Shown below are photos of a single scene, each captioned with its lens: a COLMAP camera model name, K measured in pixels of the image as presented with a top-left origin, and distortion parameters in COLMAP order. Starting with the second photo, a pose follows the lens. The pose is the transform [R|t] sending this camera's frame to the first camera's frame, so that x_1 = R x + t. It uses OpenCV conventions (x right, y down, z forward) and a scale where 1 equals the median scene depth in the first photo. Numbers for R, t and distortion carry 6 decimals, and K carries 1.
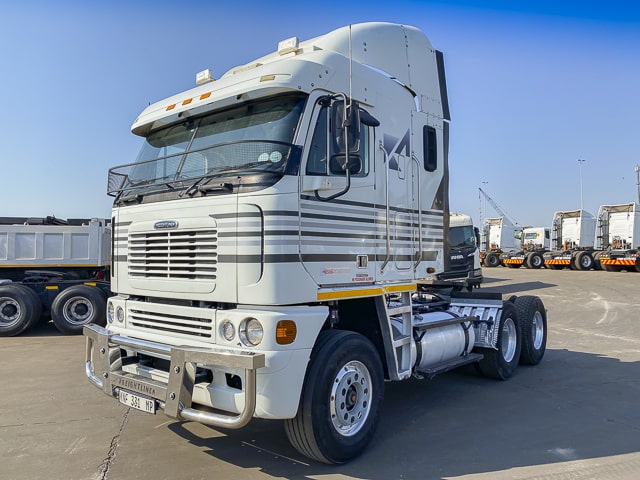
lens RADIAL K [[502.8, 0, 320.0], [0, 502.8, 240.0], [0, 0, 1]] dist [0.018525, -0.008686]
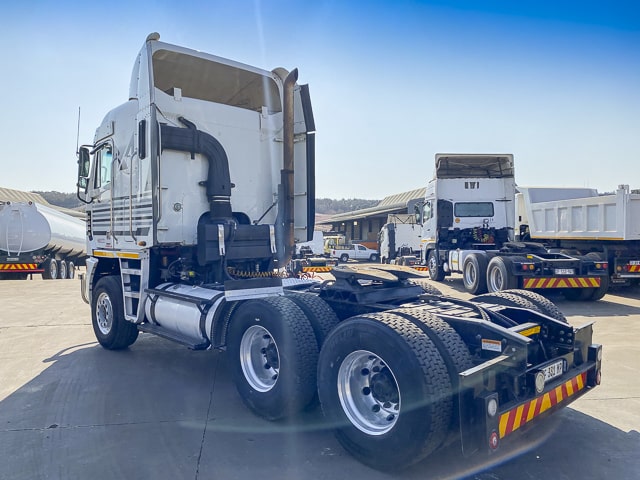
lens RADIAL K [[502.8, 0, 320.0], [0, 502.8, 240.0], [0, 0, 1]] dist [0.018525, -0.008686]
pose [[-0.119204, 0.016504, -0.992733, 1.350241], [0.040822, 0.999098, 0.011708, 0.055043], [0.992030, -0.039130, -0.119770, 1.551802]]
